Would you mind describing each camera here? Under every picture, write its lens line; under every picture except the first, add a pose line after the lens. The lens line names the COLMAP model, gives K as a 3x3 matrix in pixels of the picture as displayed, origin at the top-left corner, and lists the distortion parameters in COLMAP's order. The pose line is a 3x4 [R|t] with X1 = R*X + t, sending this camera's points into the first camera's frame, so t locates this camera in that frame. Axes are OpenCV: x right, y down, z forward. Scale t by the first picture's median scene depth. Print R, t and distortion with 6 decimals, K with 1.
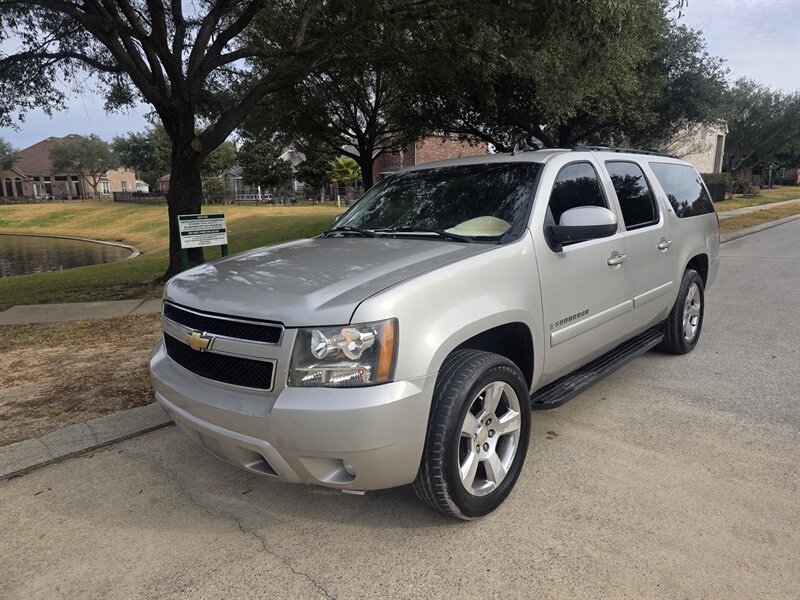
lens RADIAL K [[535.1, 0, 407.1], [0, 535.1, 296.8], [0, 0, 1]] dist [0.057708, -0.051947]
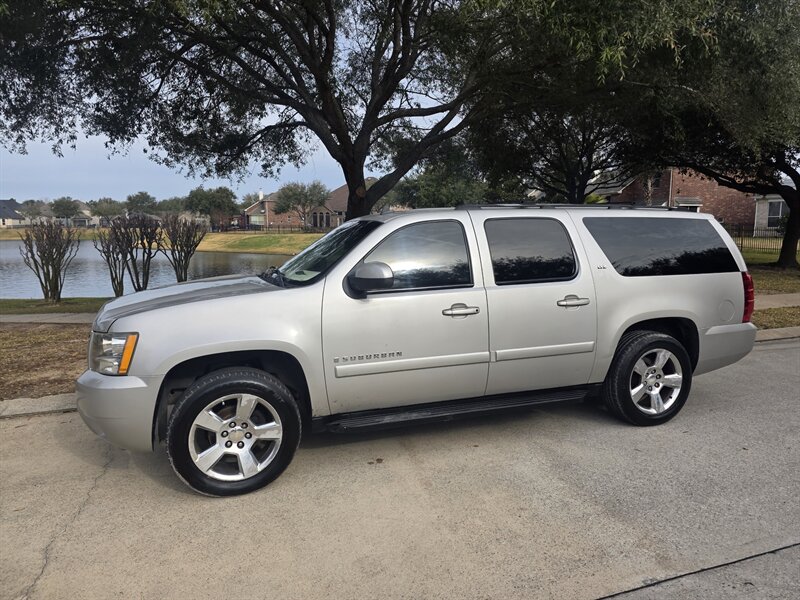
lens RADIAL K [[535.1, 0, 408.8], [0, 535.1, 295.2], [0, 0, 1]] dist [0.057708, -0.051947]
pose [[0.883888, 0.076241, -0.461443, 0.825213], [-0.104820, 0.993818, -0.036580, -0.053409], [0.455802, 0.080701, 0.886415, 0.014115]]
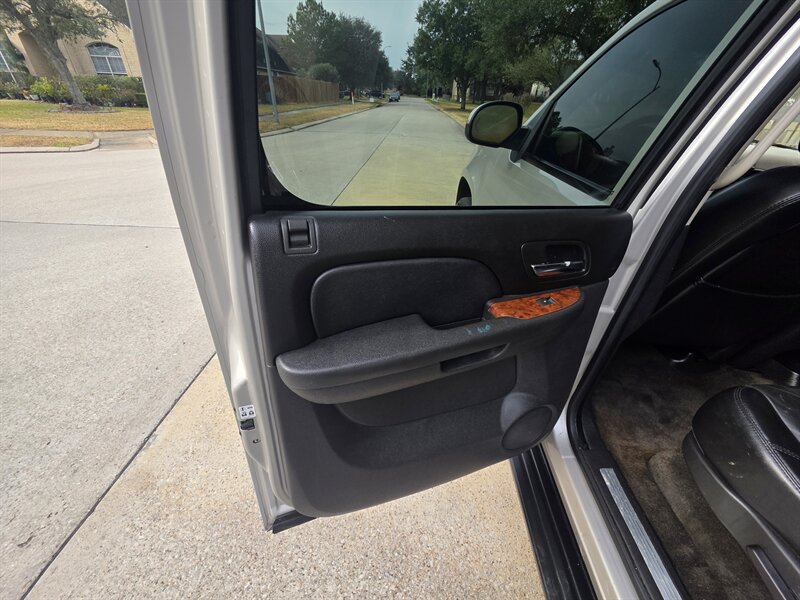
lens RADIAL K [[314.7, 0, 398.1], [0, 314.7, 301.1], [0, 0, 1]] dist [0.001462, 0.000938]
pose [[-0.767851, 0.348101, -0.537802, 0.707470], [-0.142337, 0.725806, 0.673013, -0.215317], [0.624616, 0.593323, -0.507763, 1.160868]]
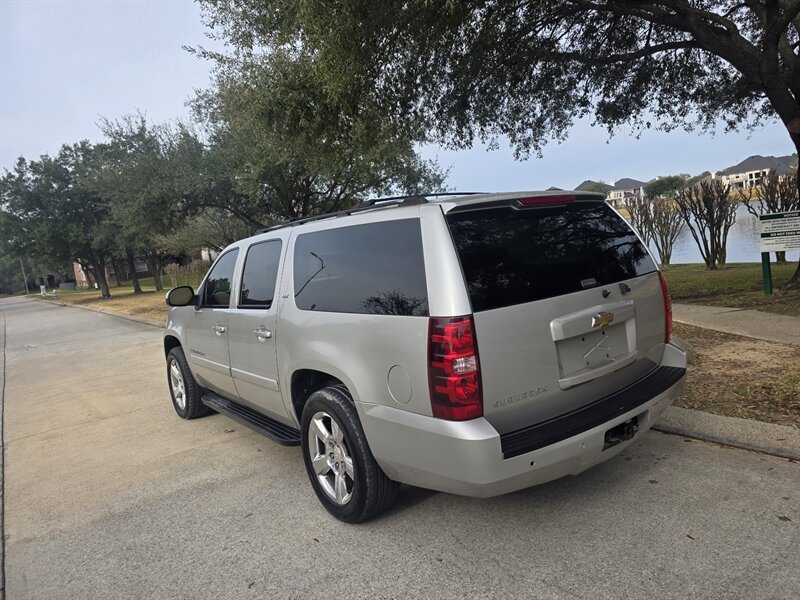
lens RADIAL K [[535.1, 0, 406.6], [0, 535.1, 293.9], [0, 0, 1]] dist [0.057708, -0.051947]
pose [[-0.170691, 0.148373, -0.974089, 1.612431], [-0.052837, 0.985797, 0.159415, -0.393308], [0.983907, 0.078679, -0.160427, 1.720289]]
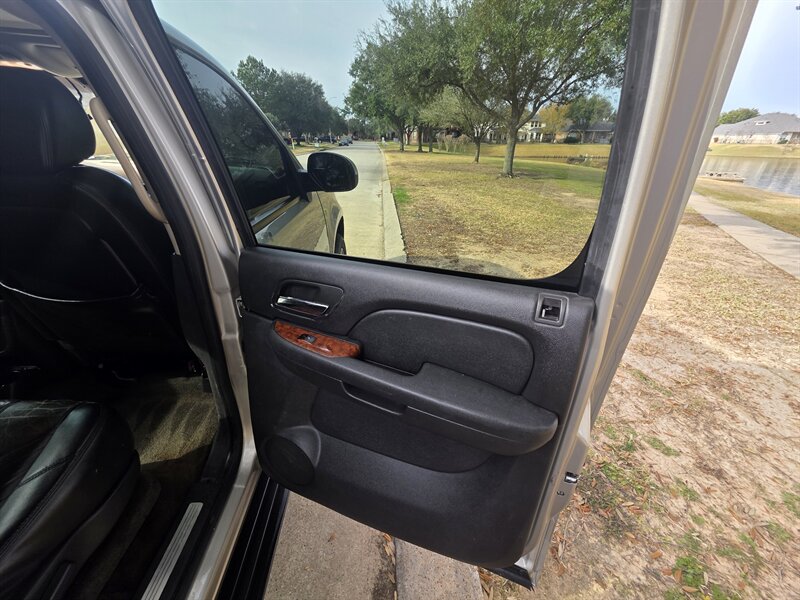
lens RADIAL K [[318.7, 0, 396.3], [0, 318.7, 299.0], [0, 0, 1]] dist [0.000546, -0.000309]
pose [[-0.700229, 0.333137, -0.631427, 0.112316], [-0.133194, 0.807962, 0.573983, -0.302459], [0.701384, 0.486022, -0.521386, 1.707519]]
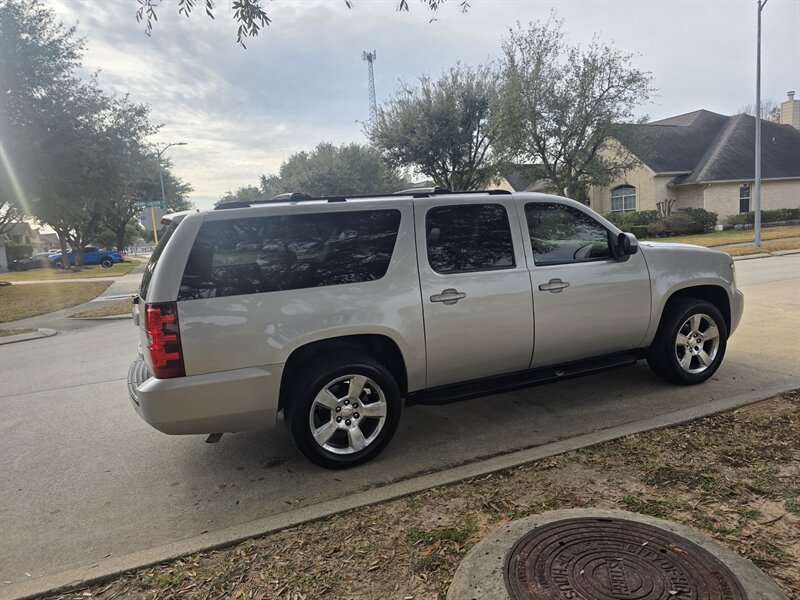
lens RADIAL K [[538.7, 0, 416.1], [0, 538.7, 306.1], [0, 0, 1]] dist [0.054628, -0.053717]
pose [[-0.910746, 0.028479, 0.411985, -0.238284], [0.165954, 0.938762, 0.301970, -0.507366], [-0.378155, 0.343388, -0.859699, 2.647853]]
